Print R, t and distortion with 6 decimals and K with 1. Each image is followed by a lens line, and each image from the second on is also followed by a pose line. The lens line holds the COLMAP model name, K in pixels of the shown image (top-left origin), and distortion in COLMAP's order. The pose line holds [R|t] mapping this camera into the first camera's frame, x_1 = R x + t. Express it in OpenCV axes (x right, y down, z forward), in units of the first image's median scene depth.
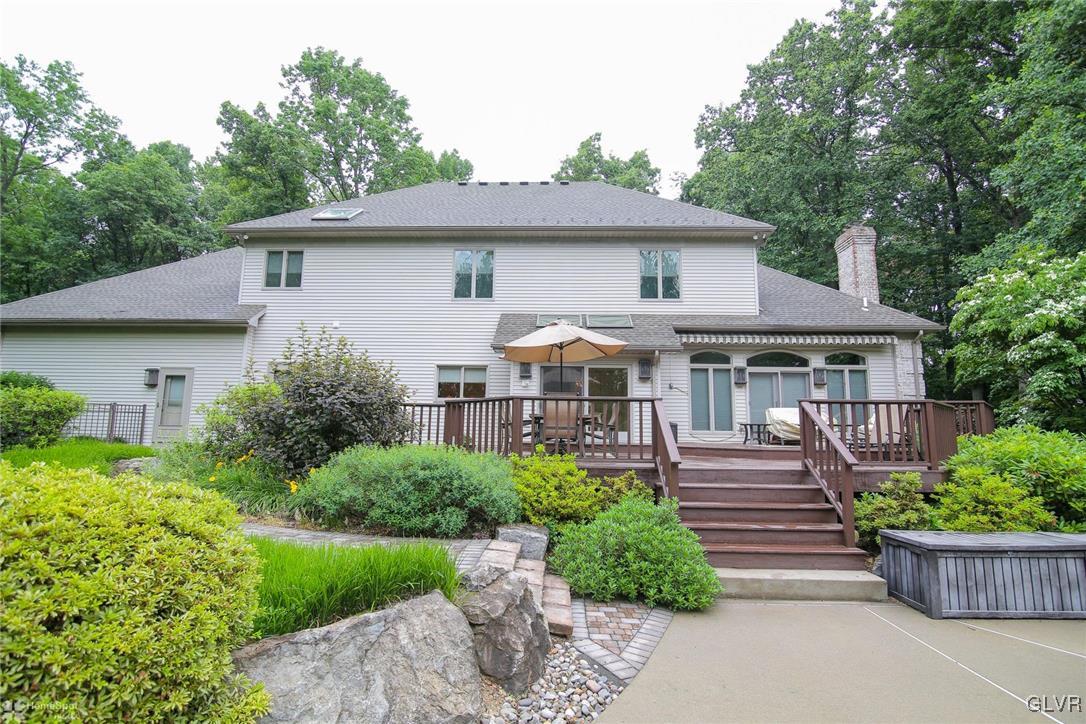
lens RADIAL K [[511.8, 0, 543.0], [0, 511.8, 362.0], [0, 0, 1]] dist [-0.022076, 0.000404]
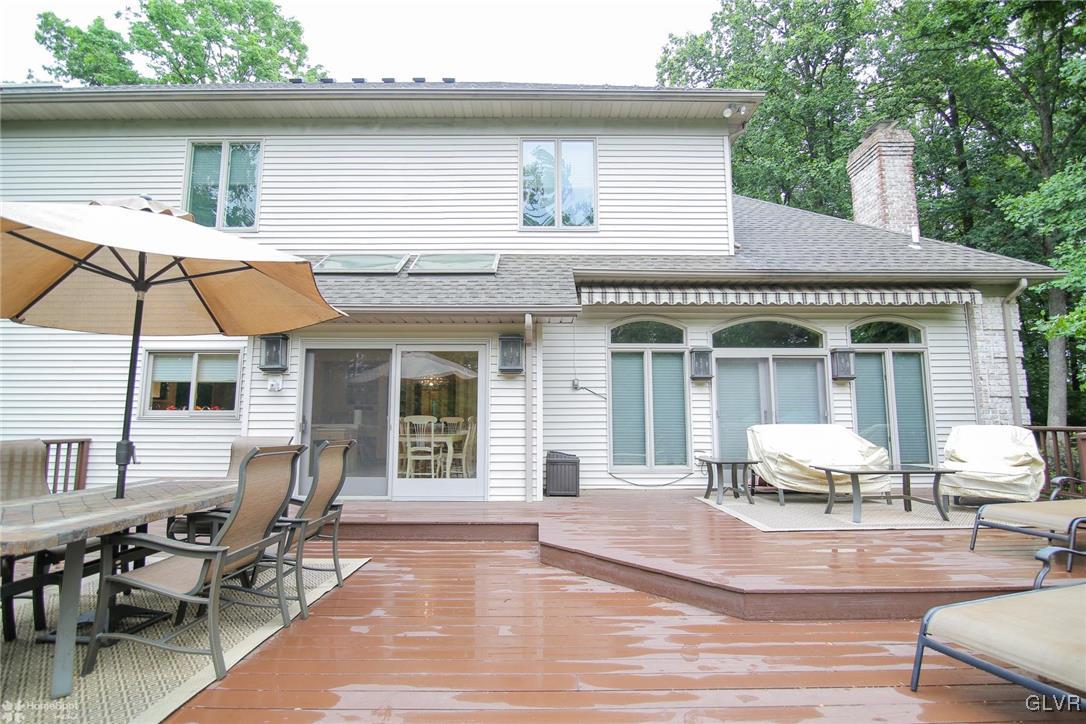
lens RADIAL K [[511.8, 0, 543.0], [0, 511.8, 362.0], [0, 0, 1]] dist [-0.022076, 0.000404]
pose [[0.999011, -0.009501, 0.043436, 0.192619], [0.008579, 0.999735, 0.021350, 0.011294], [-0.043627, -0.020956, 0.998828, 0.457433]]
